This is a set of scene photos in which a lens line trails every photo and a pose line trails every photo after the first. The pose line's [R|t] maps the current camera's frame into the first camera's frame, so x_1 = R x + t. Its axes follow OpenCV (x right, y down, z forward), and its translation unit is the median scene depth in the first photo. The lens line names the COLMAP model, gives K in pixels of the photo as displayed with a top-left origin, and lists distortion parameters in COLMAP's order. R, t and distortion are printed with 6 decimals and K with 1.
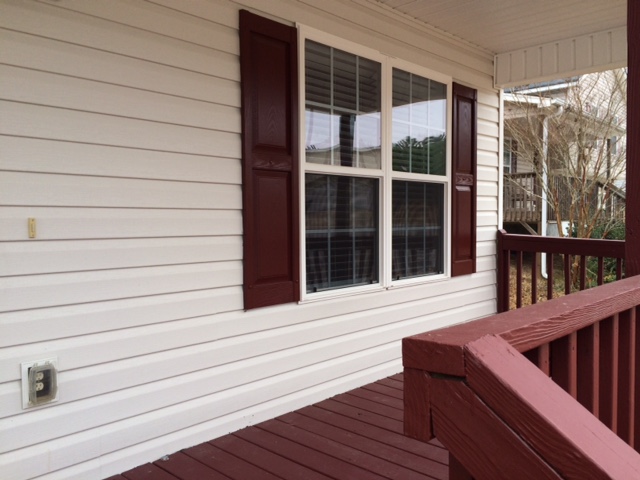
lens RADIAL K [[556.2, 0, 320.0], [0, 556.2, 240.0], [0, 0, 1]] dist [0.070901, -0.074926]
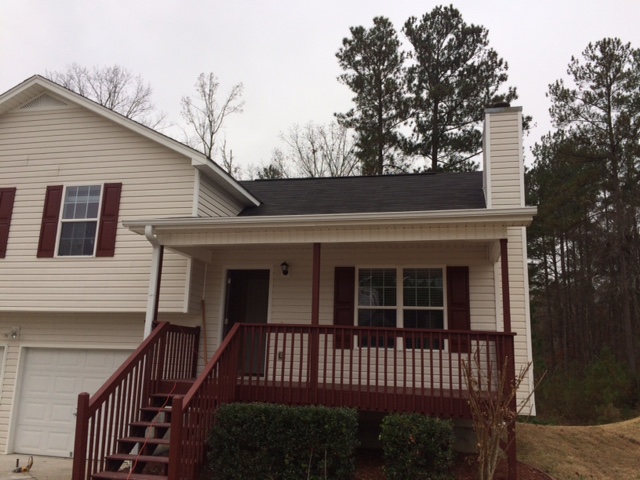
lens RADIAL K [[556.2, 0, 320.0], [0, 556.2, 240.0], [0, 0, 1]] dist [0.070901, -0.074926]
pose [[0.500830, -0.165055, -0.849662, 2.276204], [-0.071728, 0.970358, -0.230780, 0.217231], [0.862569, 0.176526, 0.474146, -0.682452]]
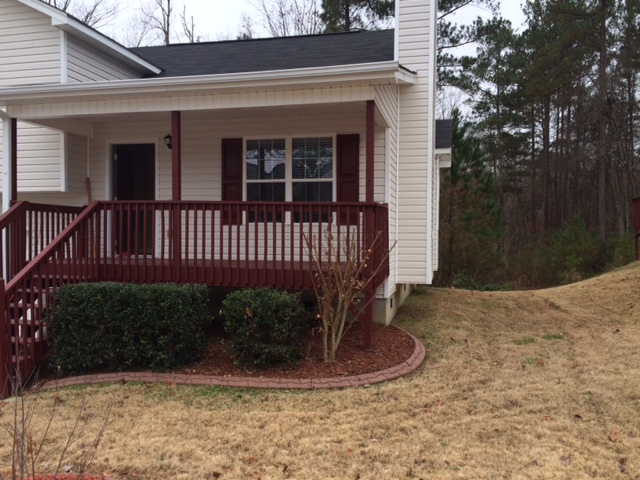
lens RADIAL K [[556.2, 0, 320.0], [0, 556.2, 240.0], [0, 0, 1]] dist [0.070901, -0.074926]
pose [[0.498983, 0.009266, -0.866562, 2.407338], [-0.044000, 0.998924, -0.014655, 0.187699], [0.865494, 0.045441, 0.498854, -0.145771]]
